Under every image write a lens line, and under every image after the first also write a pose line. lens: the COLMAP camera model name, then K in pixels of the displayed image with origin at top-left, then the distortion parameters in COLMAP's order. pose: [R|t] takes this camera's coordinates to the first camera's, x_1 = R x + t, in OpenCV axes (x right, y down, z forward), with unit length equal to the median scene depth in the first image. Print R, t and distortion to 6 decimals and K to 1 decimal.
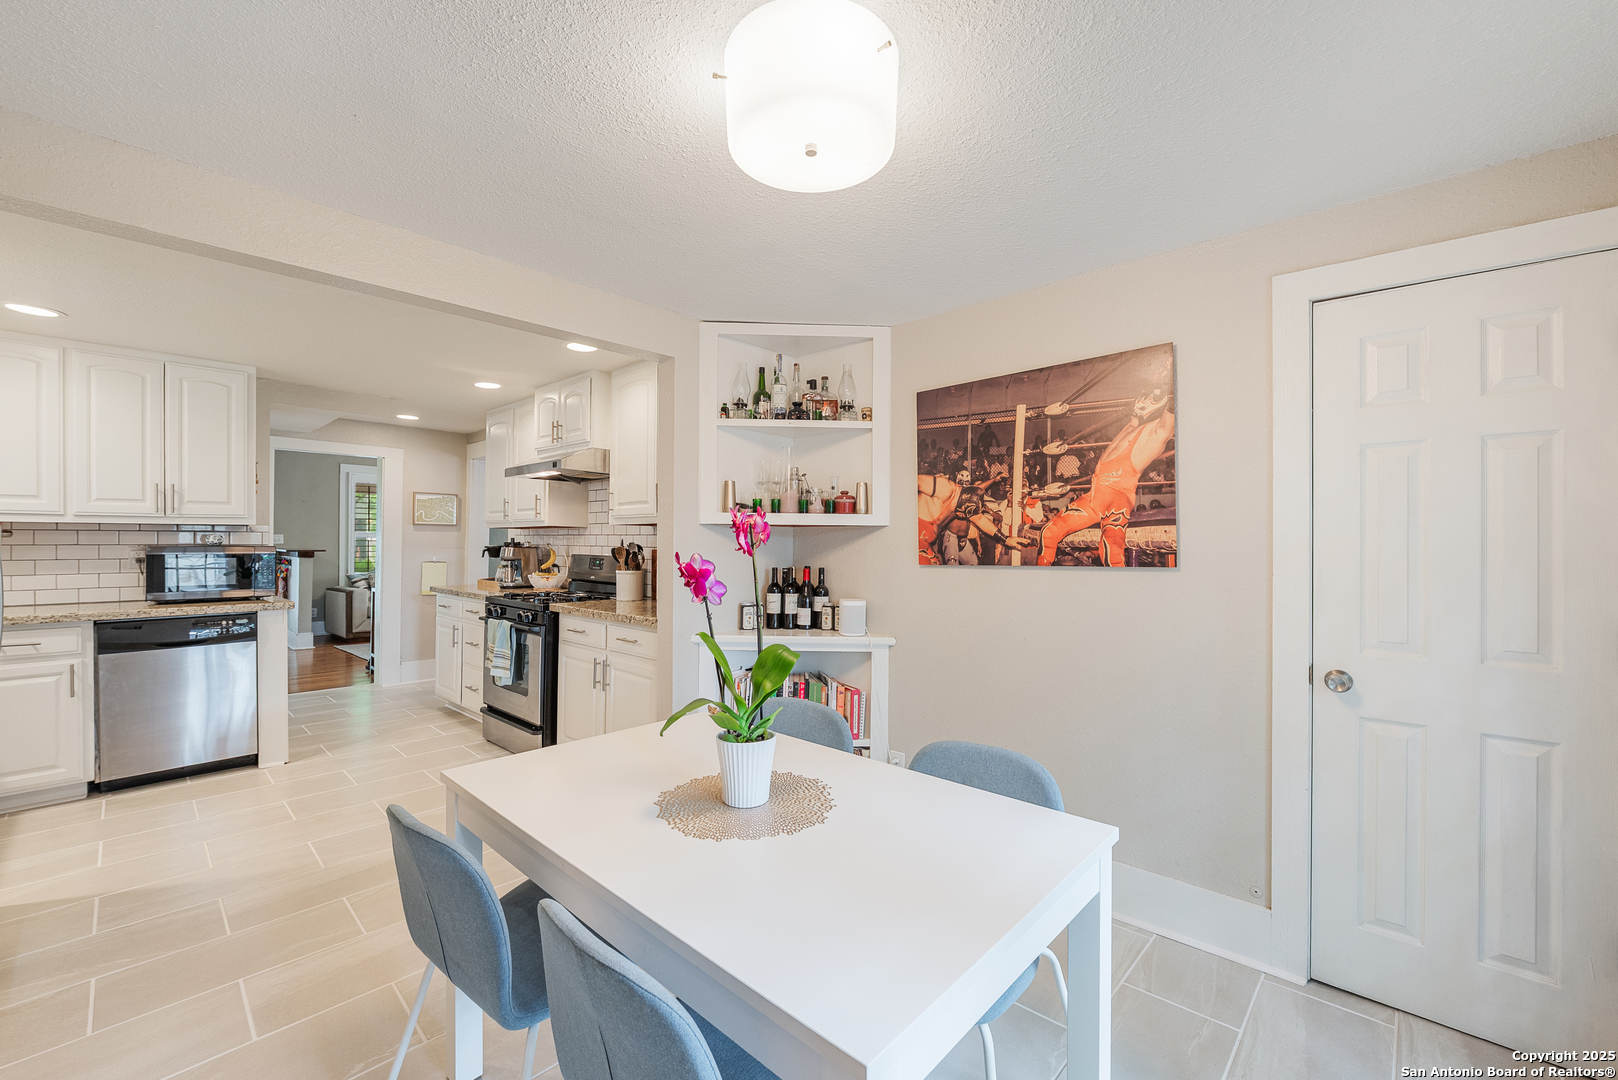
lens RADIAL K [[655.1, 0, 815.3], [0, 655.1, 530.9], [0, 0, 1]] dist [-0.002405, -0.000242]
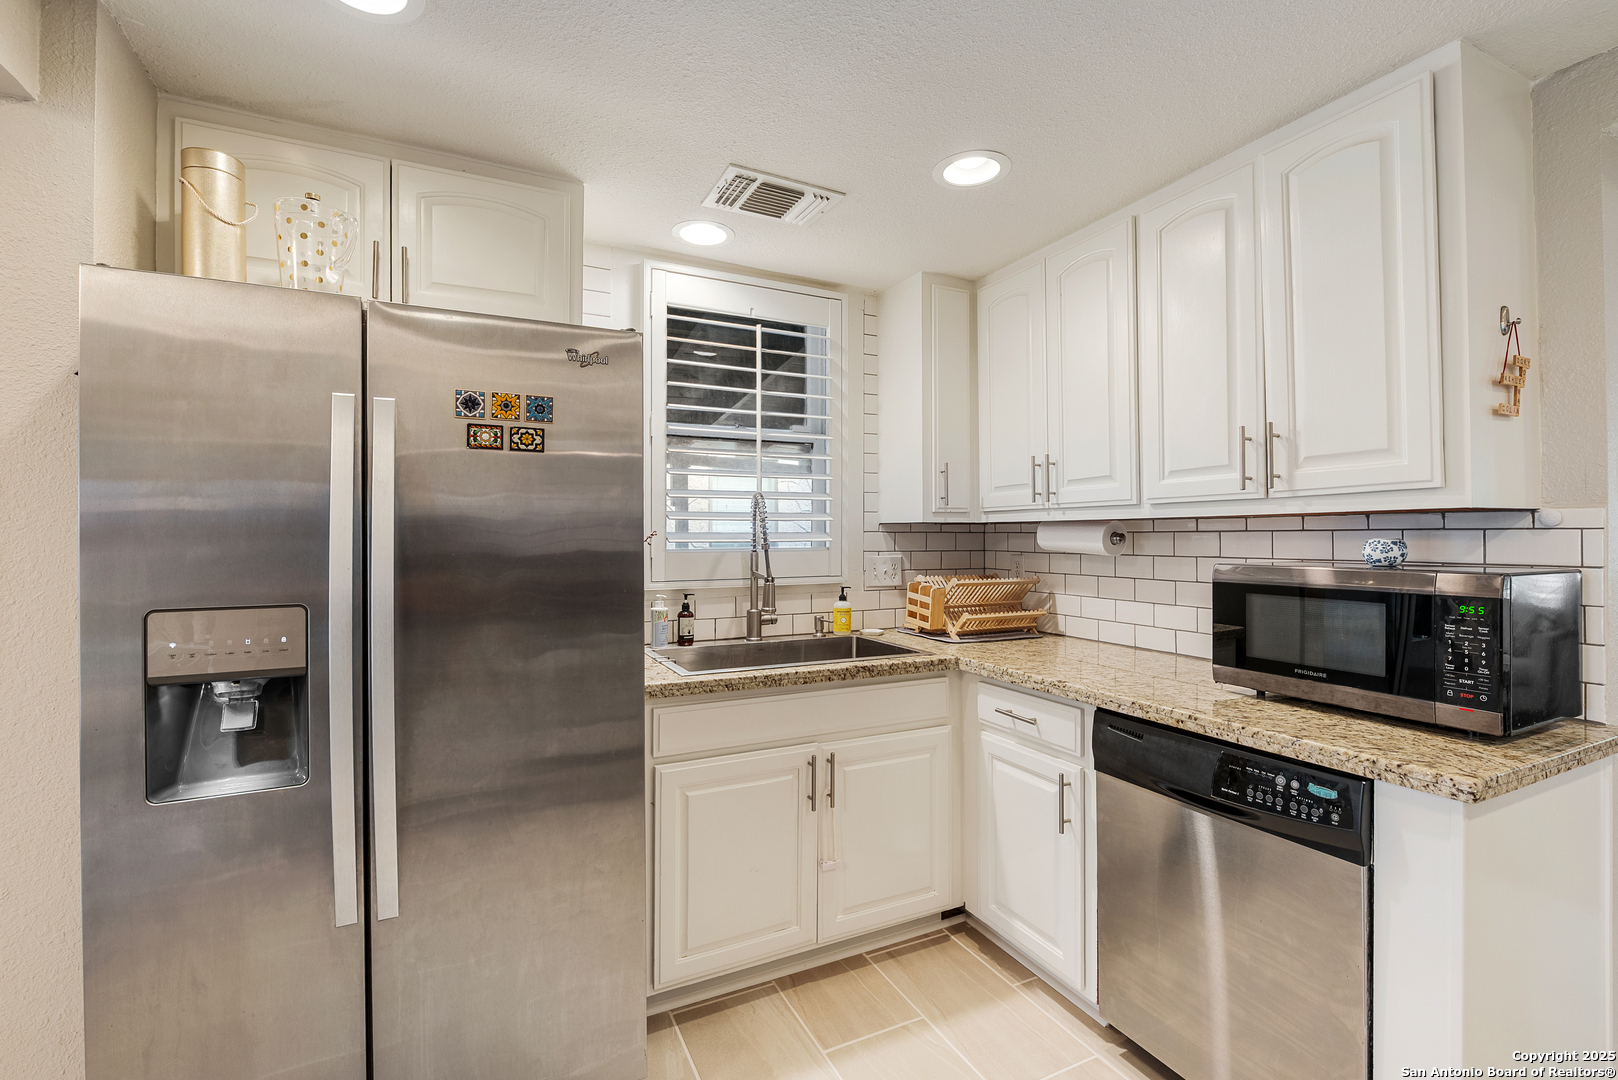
lens RADIAL K [[702.6, 0, 815.4], [0, 702.6, 532.6], [0, 0, 1]] dist [-0.005448, -0.000411]
pose [[-0.360929, -0.009716, -0.932543, -0.336460], [0.011709, 0.999820, -0.014948, 0.004124], [0.932520, -0.016314, -0.360750, 0.678384]]
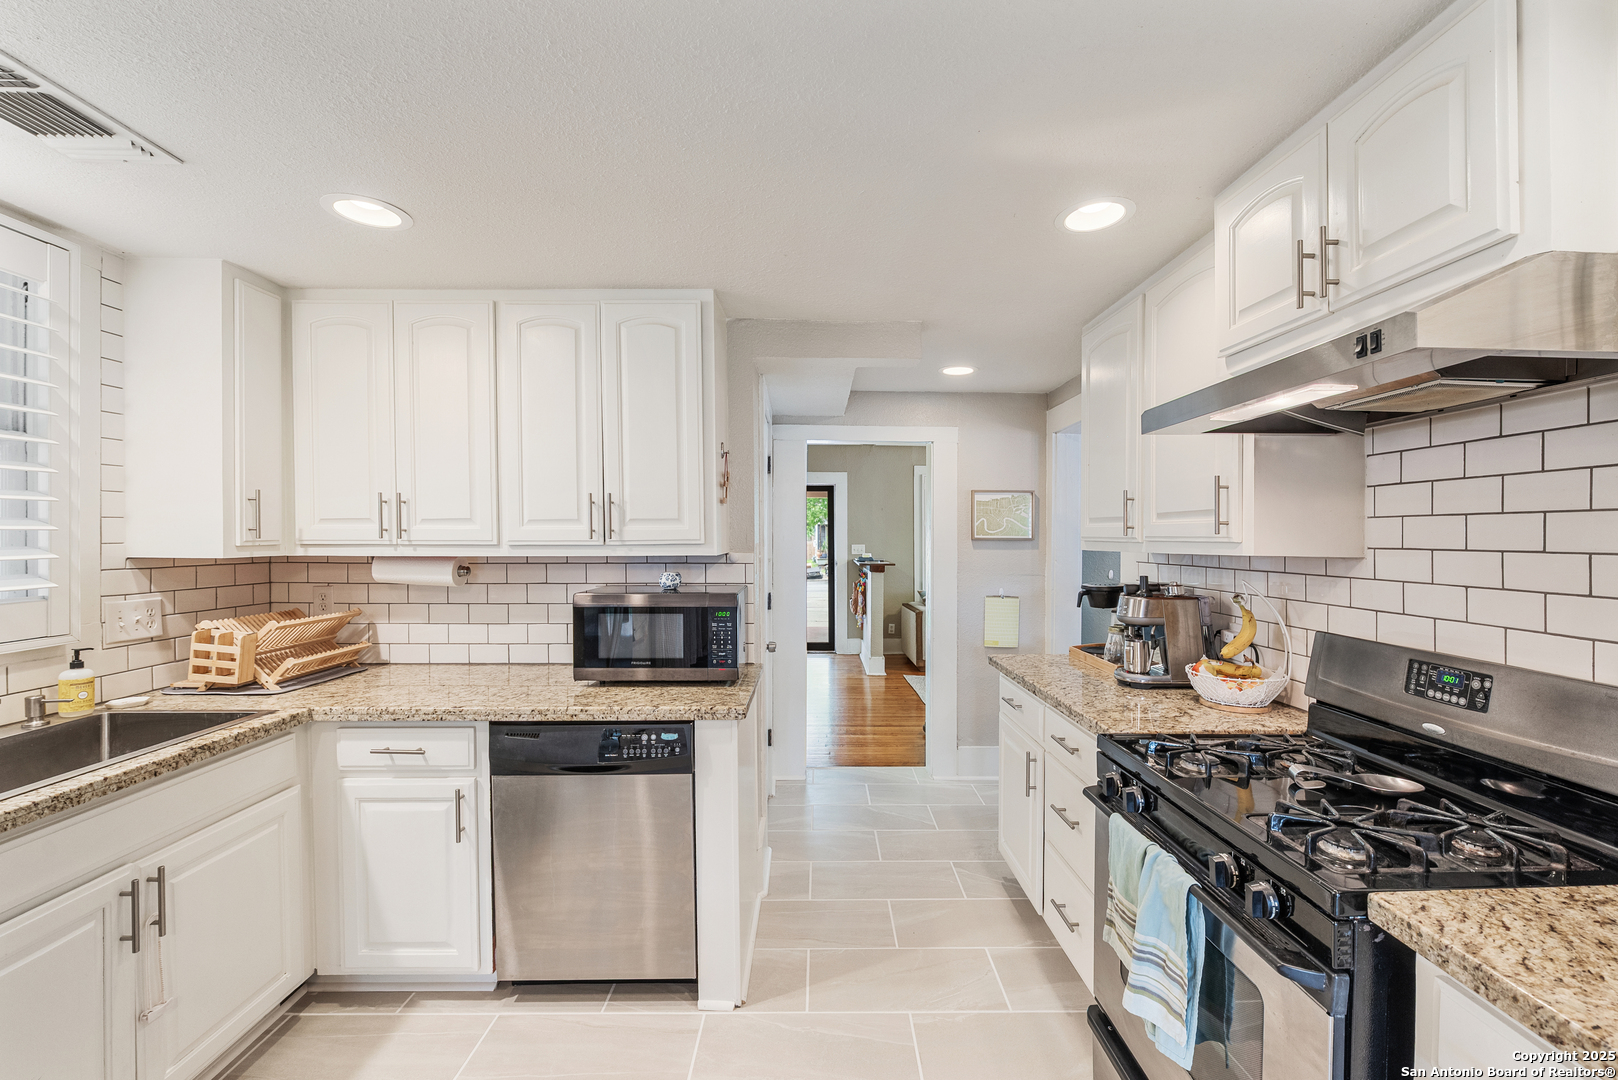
lens RADIAL K [[655.1, 0, 815.3], [0, 655.1, 530.9], [0, 0, 1]] dist [-0.002405, -0.000242]
pose [[0.677797, -0.009683, -0.735186, -0.297090], [0.012537, 0.999920, -0.001611, -0.024291], [0.735142, -0.008125, 0.677864, 0.550633]]
